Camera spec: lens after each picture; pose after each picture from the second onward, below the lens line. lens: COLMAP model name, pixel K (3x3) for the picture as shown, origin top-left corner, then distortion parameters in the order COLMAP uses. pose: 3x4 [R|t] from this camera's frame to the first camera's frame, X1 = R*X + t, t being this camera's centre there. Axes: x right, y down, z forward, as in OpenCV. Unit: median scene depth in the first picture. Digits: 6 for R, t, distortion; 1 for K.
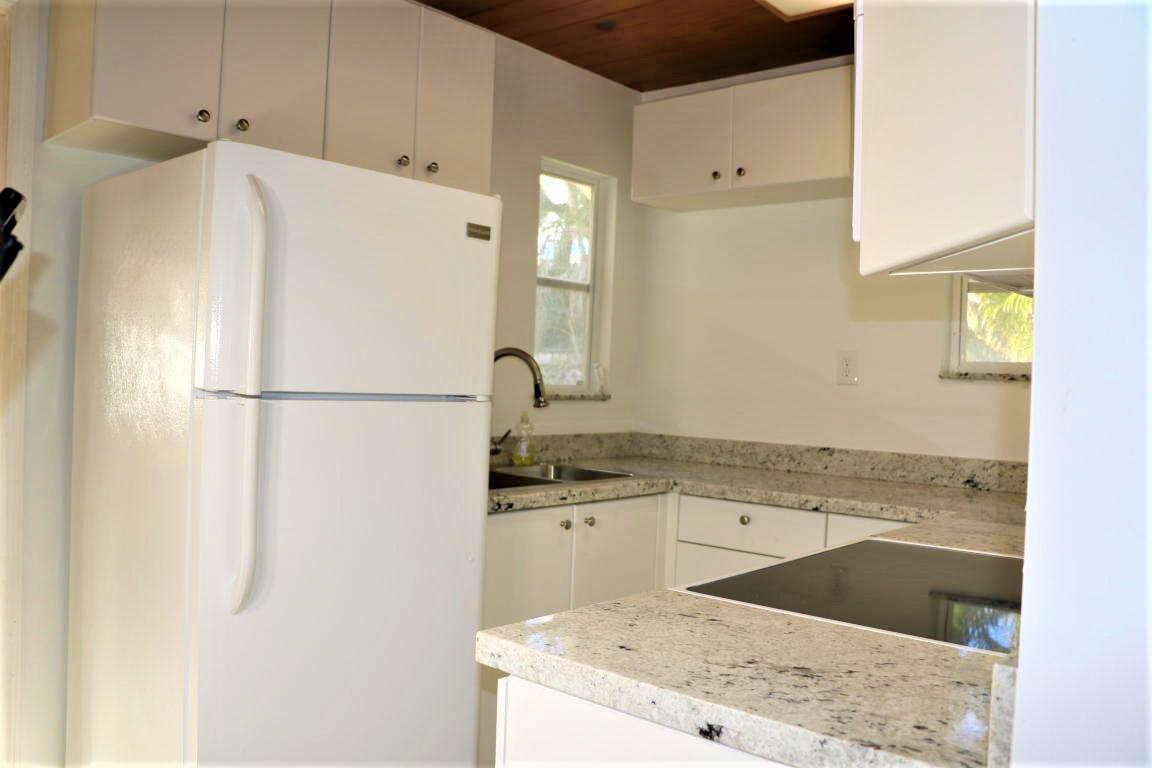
lens RADIAL K [[965.0, 0, 576.3], [0, 965.0, 382.4], [0, 0, 1]] dist [-0.096896, 0.020431]
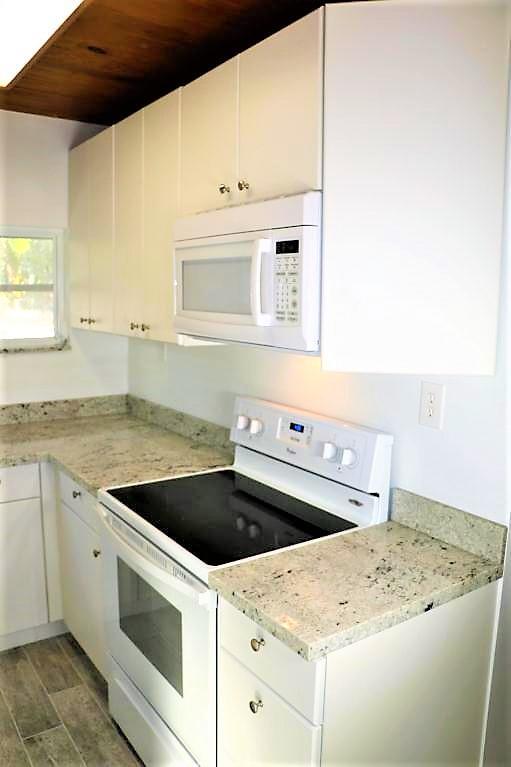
lens RADIAL K [[642.5, 0, 255.6], [0, 642.5, 383.8], [0, 0, 1]] dist [-0.096896, 0.020431]
pose [[0.221637, -0.181512, 0.958087, -1.216834], [0.007507, 0.982812, 0.184459, -0.414597], [-0.975100, -0.033690, 0.219190, 1.011102]]
